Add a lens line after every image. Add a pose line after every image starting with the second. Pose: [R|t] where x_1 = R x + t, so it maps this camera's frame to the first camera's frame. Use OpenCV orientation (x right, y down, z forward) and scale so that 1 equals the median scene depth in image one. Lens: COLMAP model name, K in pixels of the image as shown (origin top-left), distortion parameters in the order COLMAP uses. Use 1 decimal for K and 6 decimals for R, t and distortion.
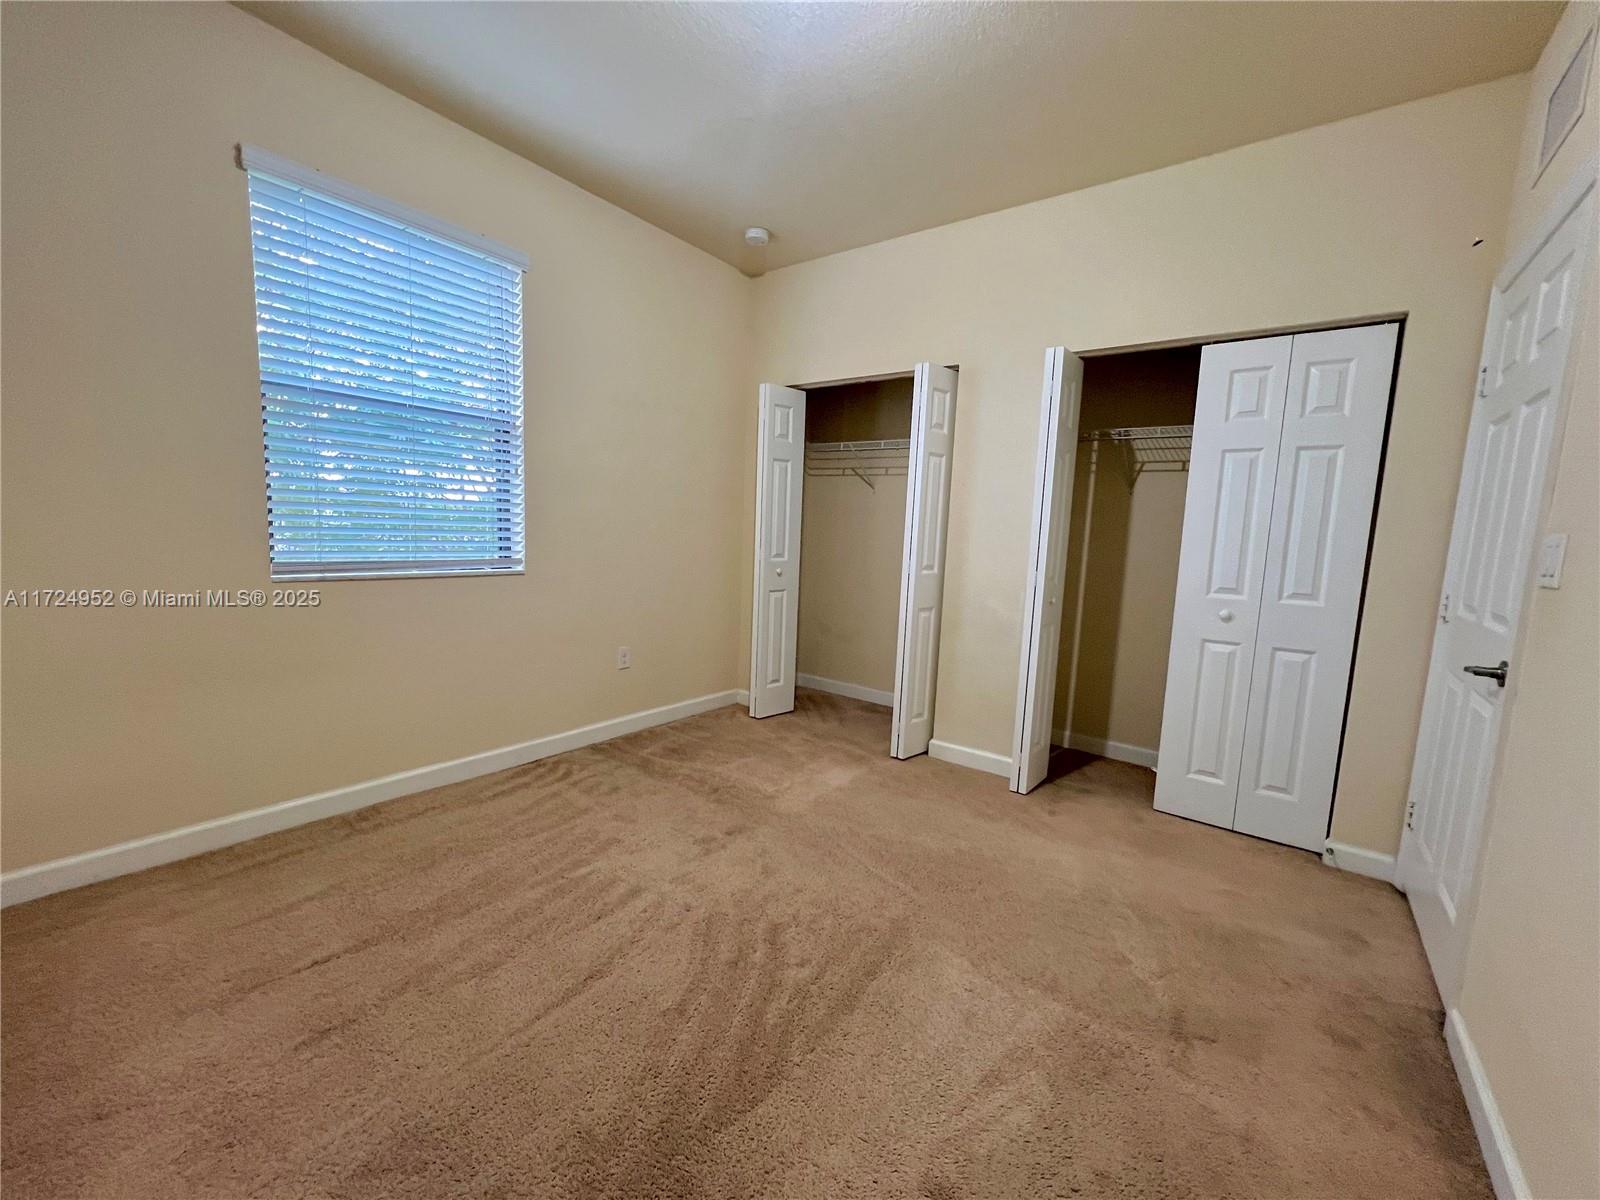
lens RADIAL K [[641.3, 0, 798.5], [0, 641.3, 602.3], [0, 0, 1]] dist [-0.000184, -0.000187]
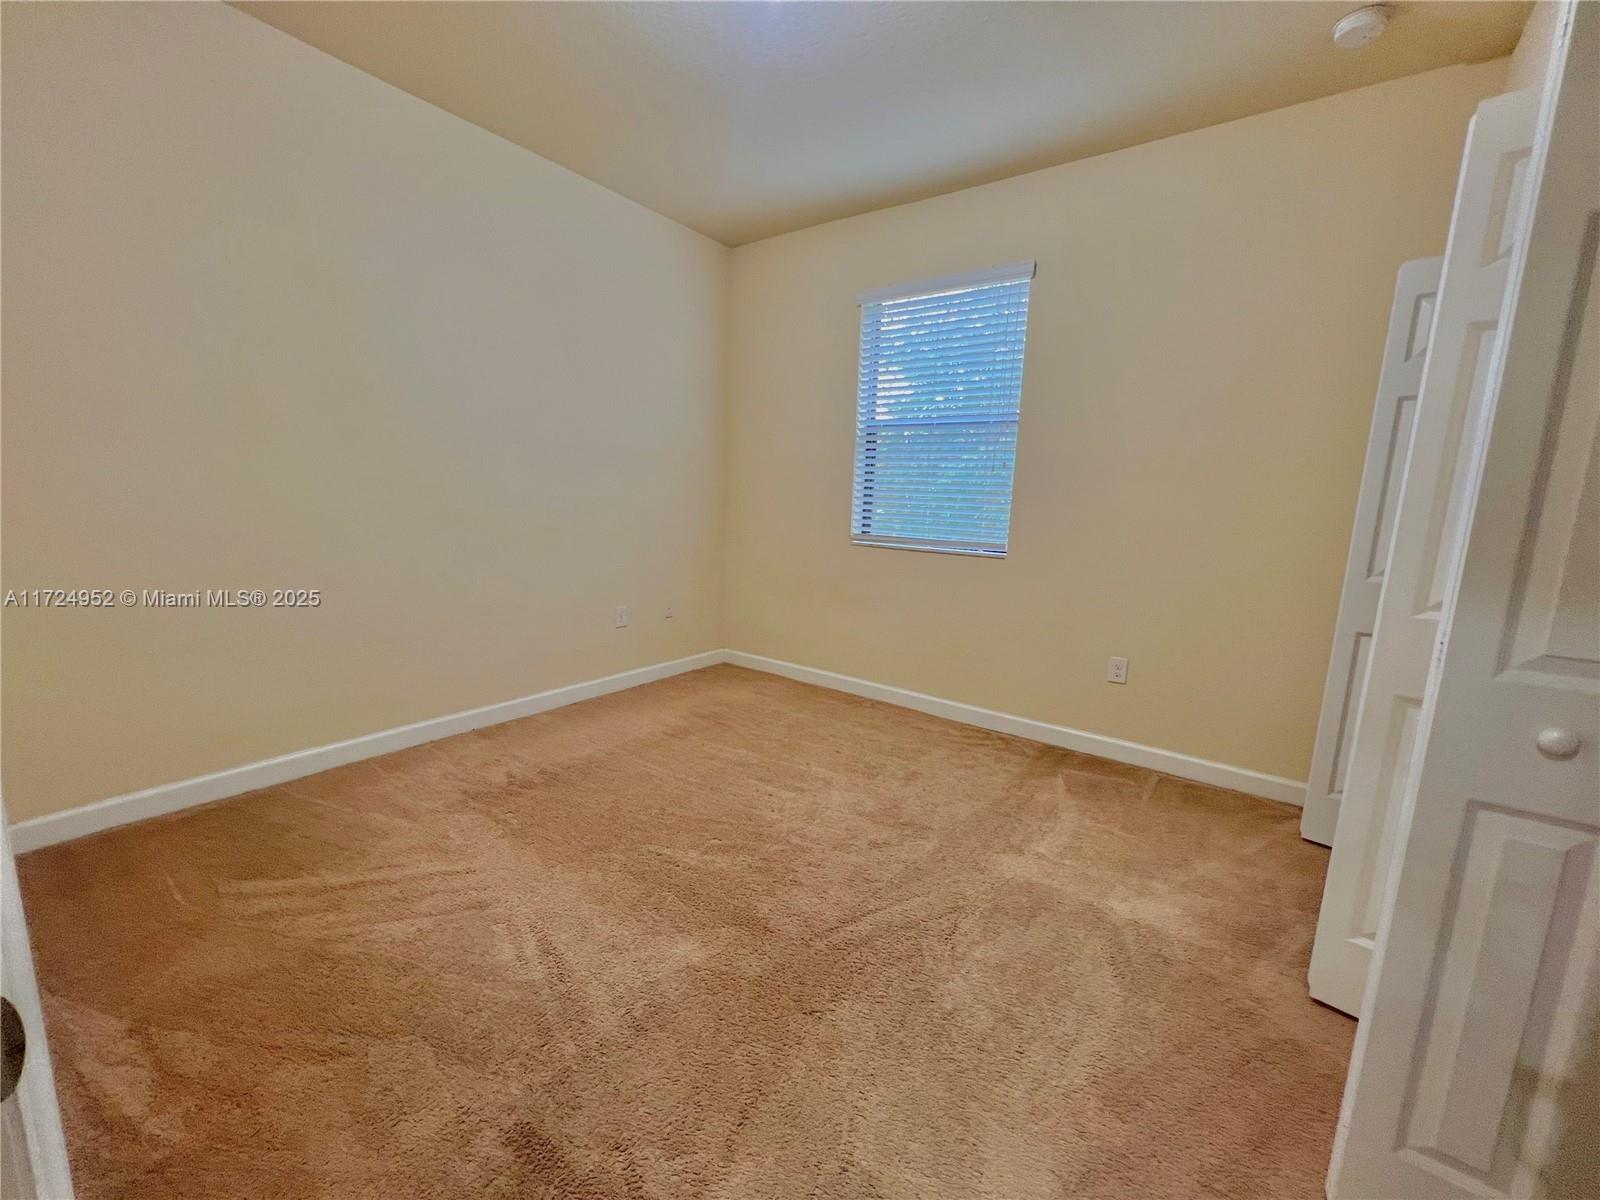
lens RADIAL K [[641.3, 0, 802.0], [0, 641.3, 603.7], [0, 0, 1]] dist [-0.000184, -0.000187]
pose [[0.002154, 0.118043, -0.993006, 0.577710], [-0.154455, 0.981131, 0.116297, -0.036634], [0.987997, 0.153124, 0.020346, 0.553028]]
